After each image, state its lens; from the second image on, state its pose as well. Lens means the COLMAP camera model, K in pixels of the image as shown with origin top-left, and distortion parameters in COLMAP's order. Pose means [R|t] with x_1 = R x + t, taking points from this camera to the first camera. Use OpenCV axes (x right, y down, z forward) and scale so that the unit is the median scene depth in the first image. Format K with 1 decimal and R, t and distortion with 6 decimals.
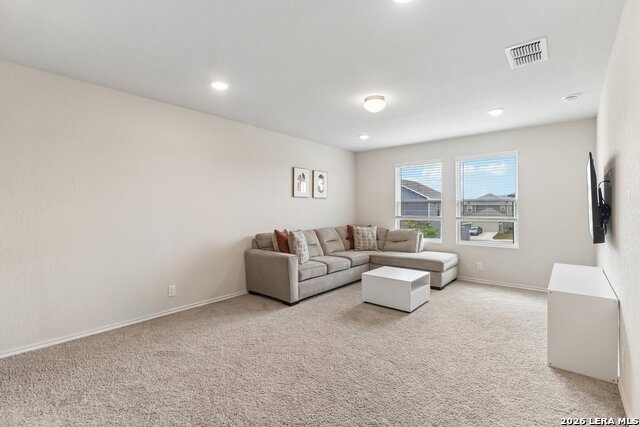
lens RADIAL K [[299.5, 0, 316.0], [0, 299.5, 209.9], [0, 0, 1]] dist [-0.002340, 0.000657]
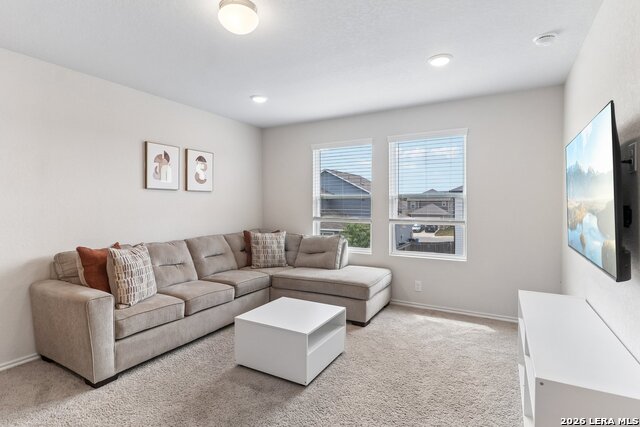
lens RADIAL K [[328.0, 0, 322.9], [0, 328.0, 210.8], [0, 0, 1]] dist [-0.006164, -0.001789]
pose [[0.979055, -0.002866, 0.203577, 0.157557], [-0.000330, 0.999877, 0.015664, -0.008576], [-0.203597, -0.015403, 0.978934, 0.268692]]
